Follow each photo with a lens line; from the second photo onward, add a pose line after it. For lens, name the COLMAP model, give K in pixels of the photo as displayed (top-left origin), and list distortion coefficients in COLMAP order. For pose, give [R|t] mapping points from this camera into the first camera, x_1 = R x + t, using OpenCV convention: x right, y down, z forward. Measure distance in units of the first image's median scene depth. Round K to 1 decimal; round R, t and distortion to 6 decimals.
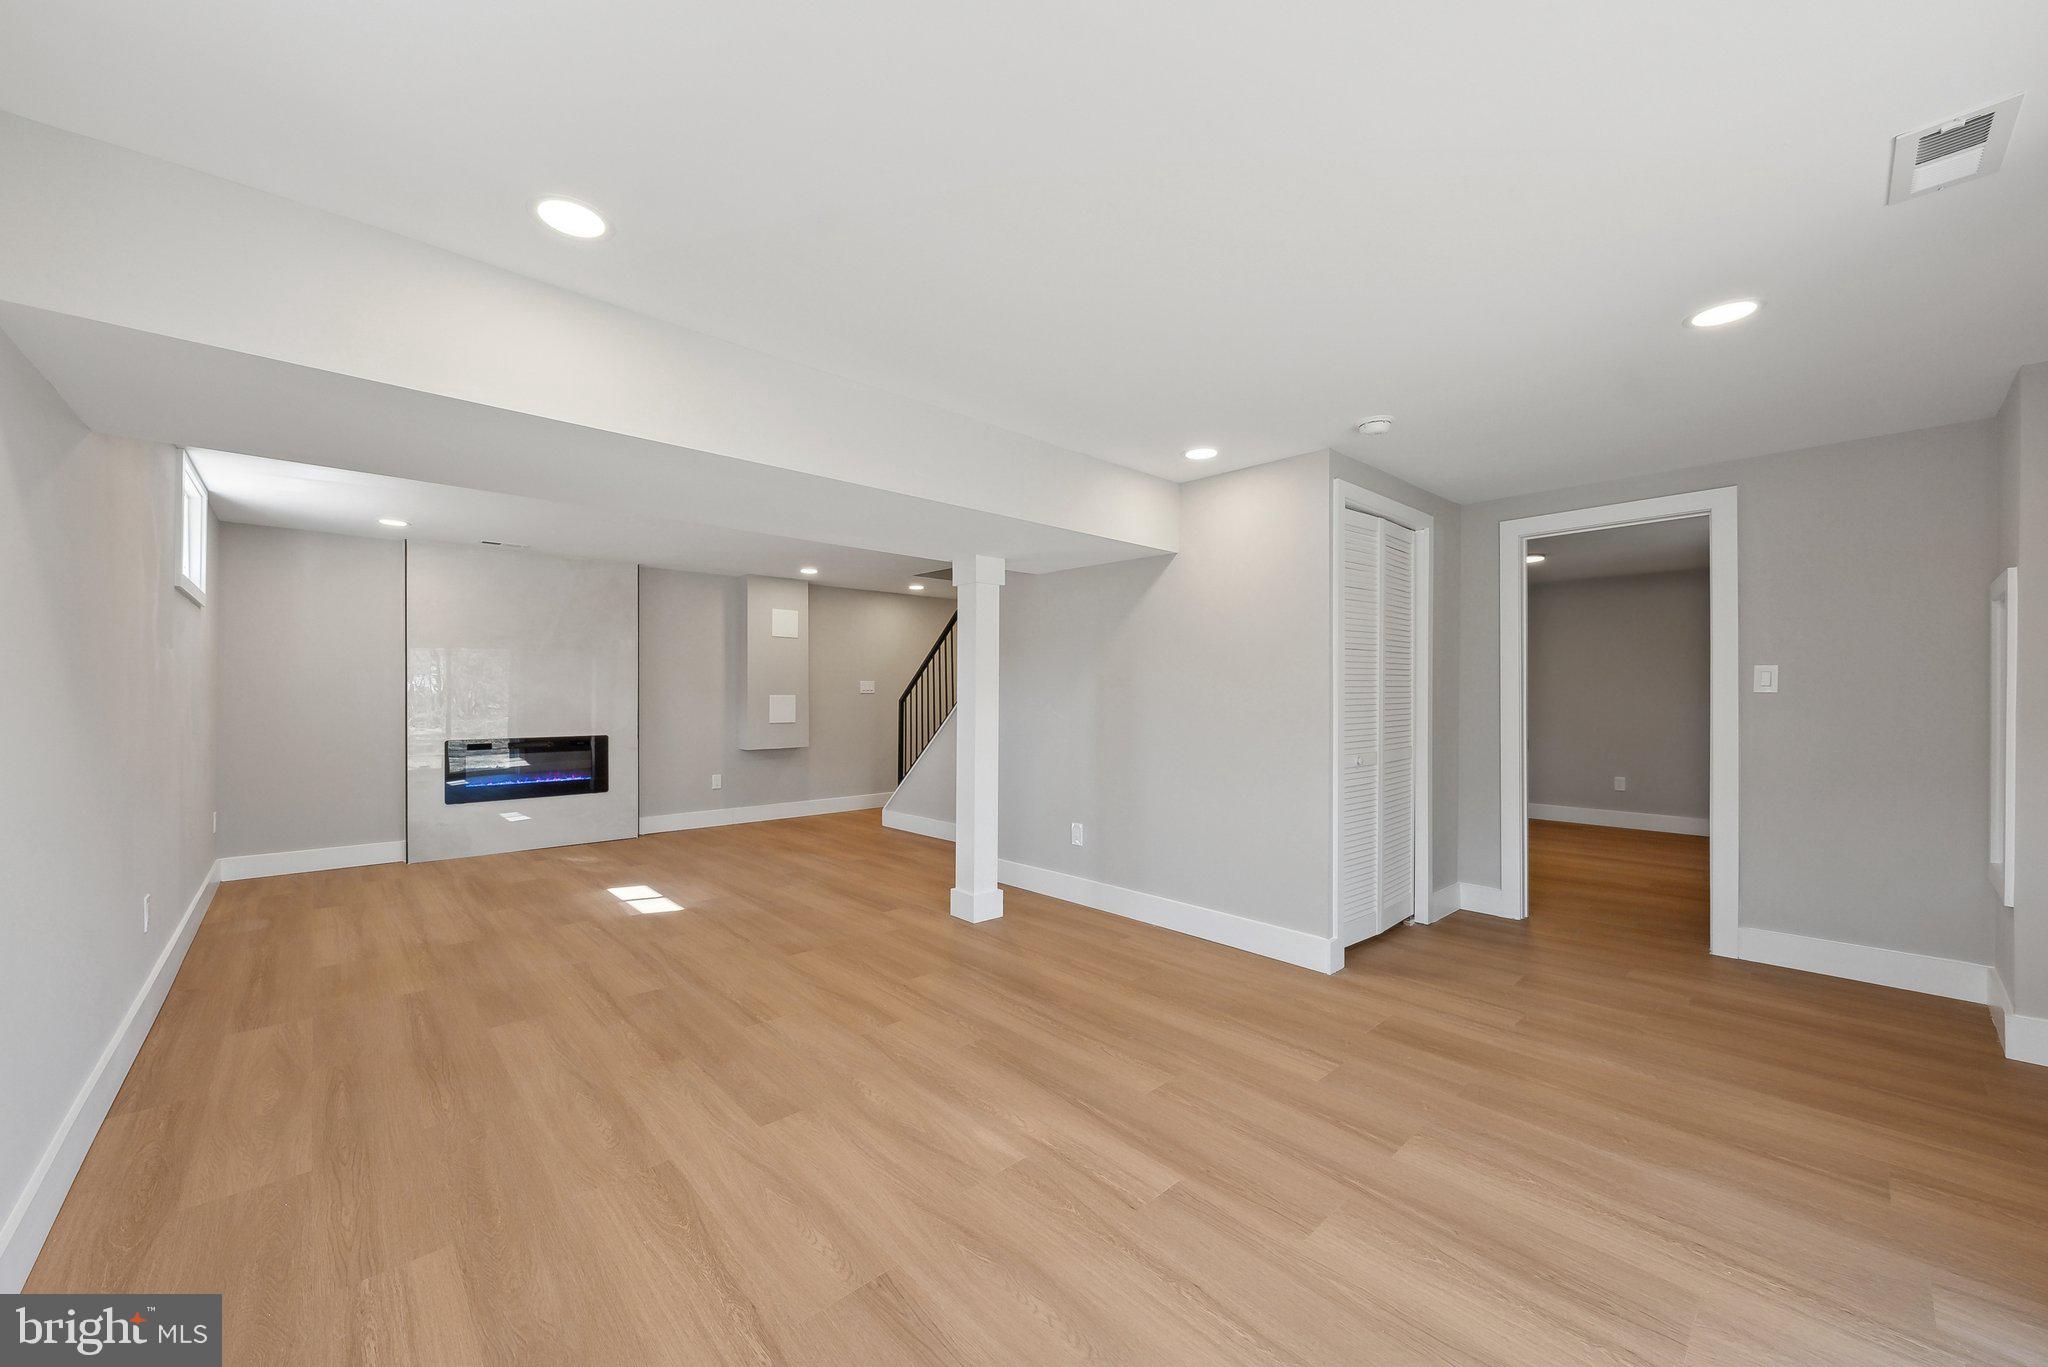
lens RADIAL K [[753.9, 0, 1024.0], [0, 753.9, 683.5], [0, 0, 1]] dist [0.000480, 0.000039]
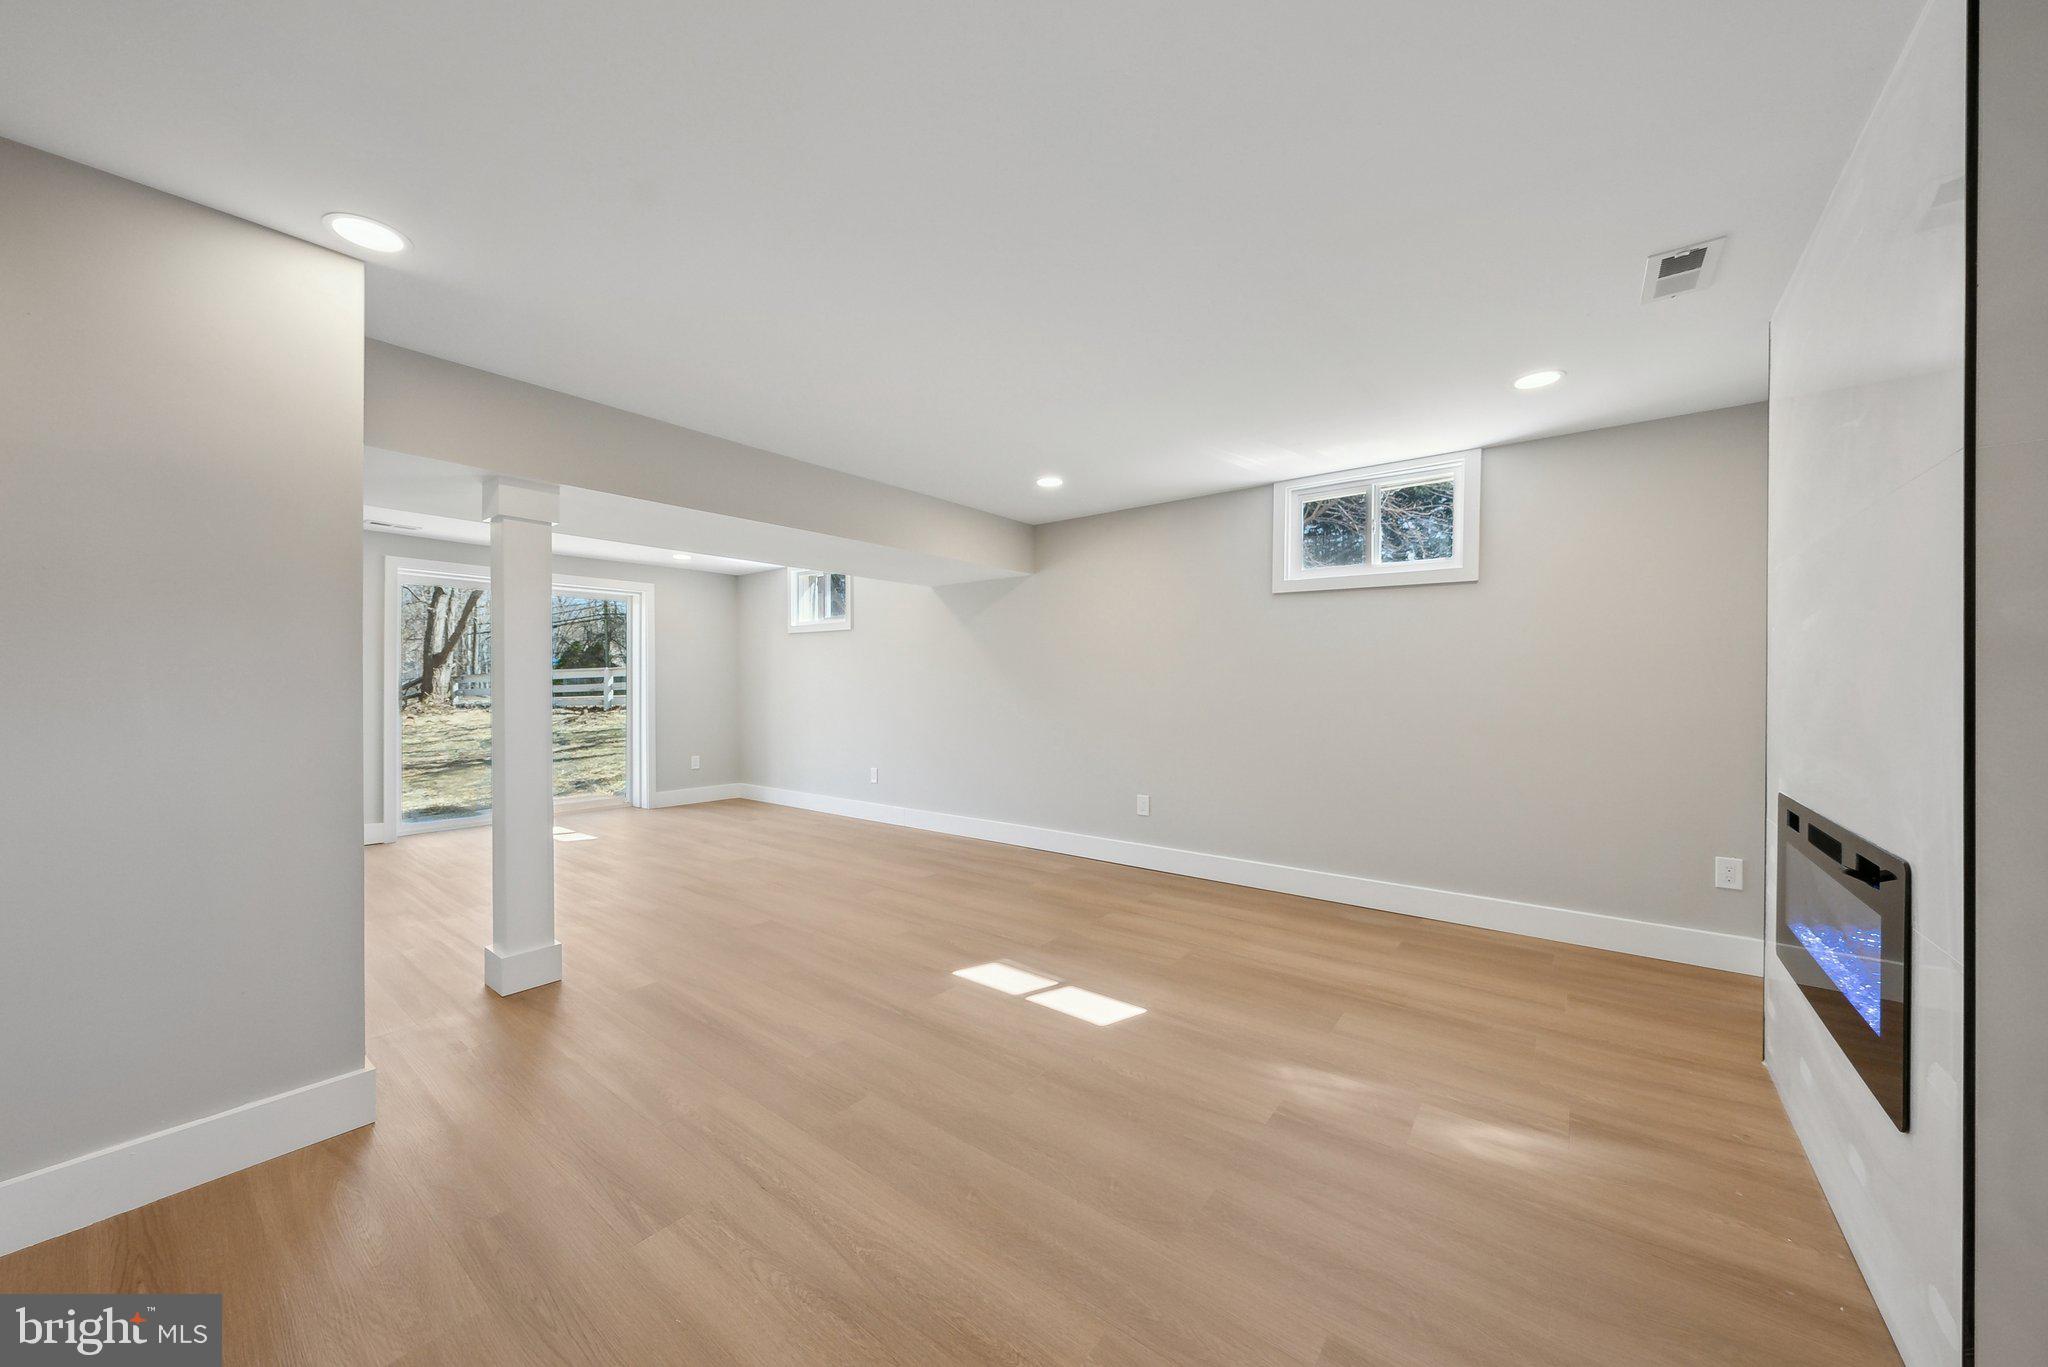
lens RADIAL K [[753.9, 0, 1024.0], [0, 753.9, 683.5], [0, 0, 1]] dist [0.000480, 0.000039]
pose [[-0.986179, -0.005780, -0.165580, -0.396838], [-0.004688, 0.999965, -0.006985, 0.025987], [0.165615, -0.006112, -0.986172, 1.729222]]
